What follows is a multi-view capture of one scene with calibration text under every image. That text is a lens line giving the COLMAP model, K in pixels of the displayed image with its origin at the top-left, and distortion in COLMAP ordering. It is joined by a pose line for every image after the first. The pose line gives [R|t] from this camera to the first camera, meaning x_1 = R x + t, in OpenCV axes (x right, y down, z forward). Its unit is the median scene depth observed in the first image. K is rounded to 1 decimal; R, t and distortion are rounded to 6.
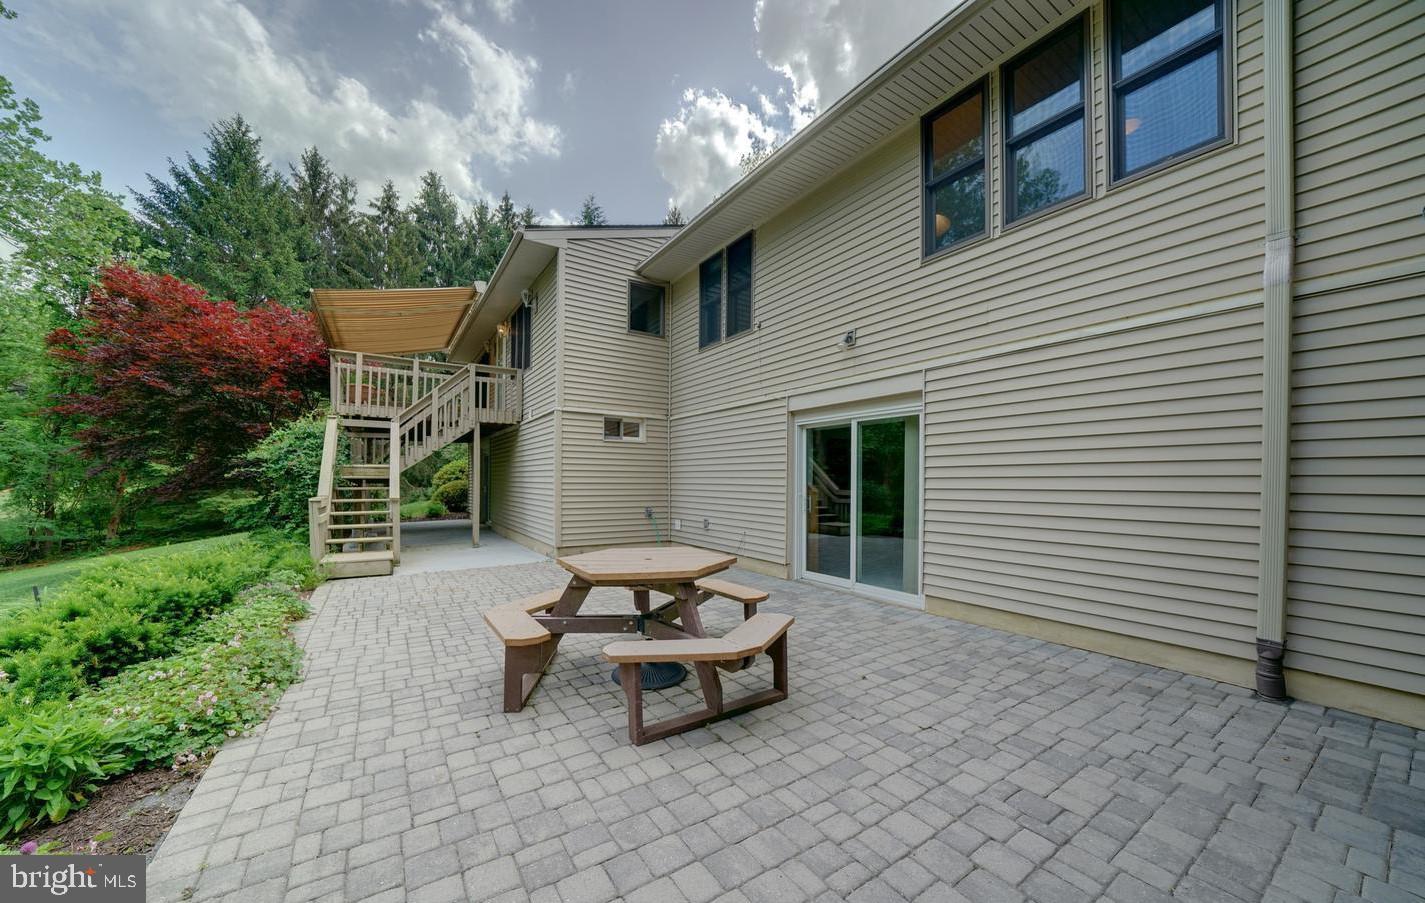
lens RADIAL K [[510.6, 0, 712.6], [0, 510.6, 482.6], [0, 0, 1]] dist [-0.033527, 0.004063]
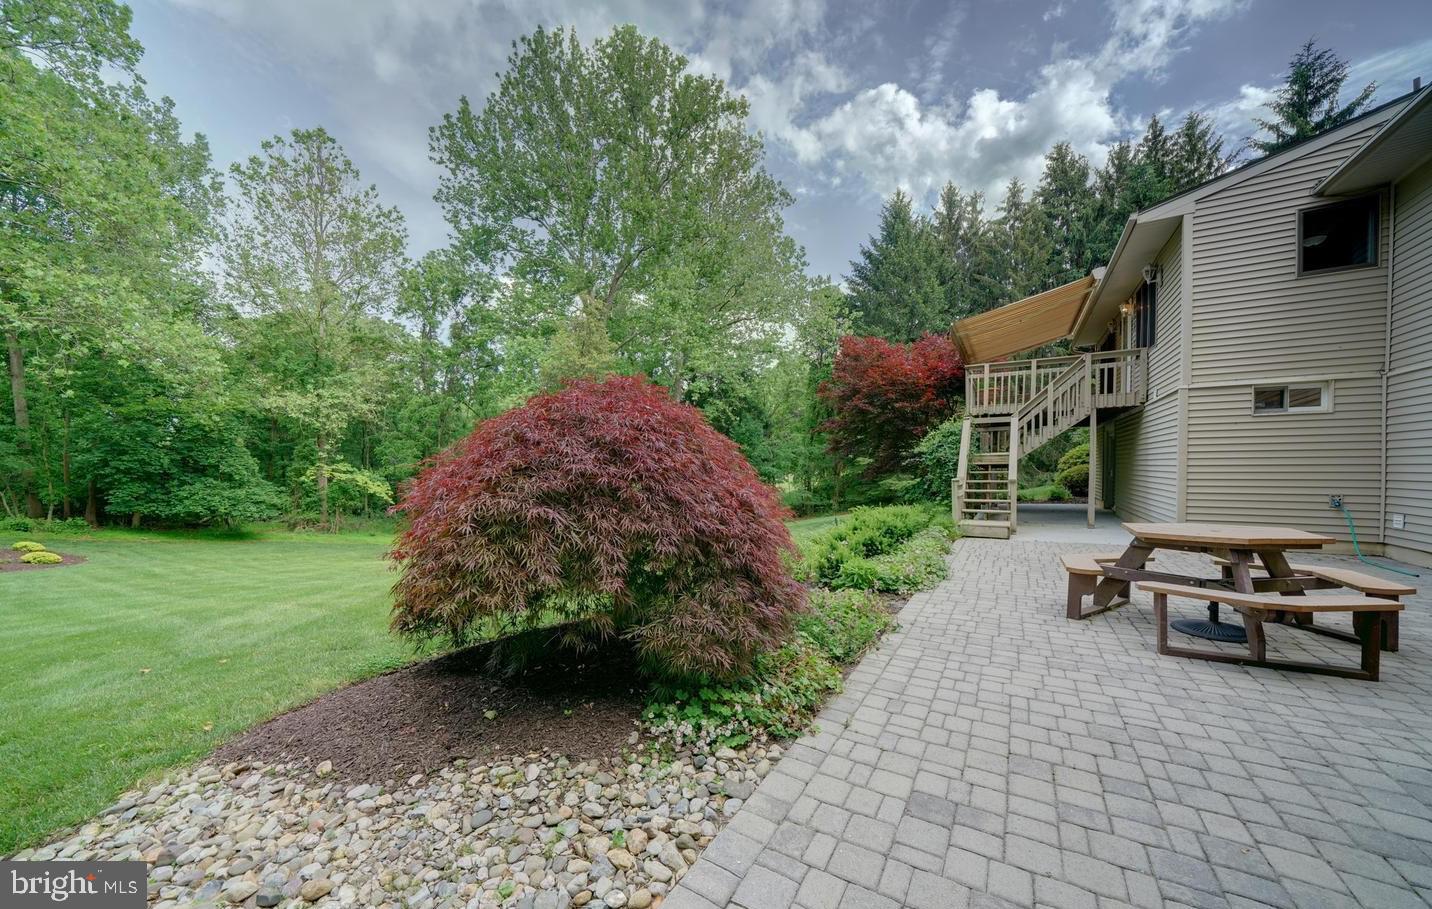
lens RADIAL K [[492.6, 0, 713.5], [0, 492.6, 486.3], [0, 0, 1]] dist [-0.014422, 0.000056]
pose [[0.430153, 0.023383, -0.902453, 0.108950], [0.010802, 0.999460, 0.031045, 0.001225], [0.902691, -0.023102, 0.429668, -0.142099]]
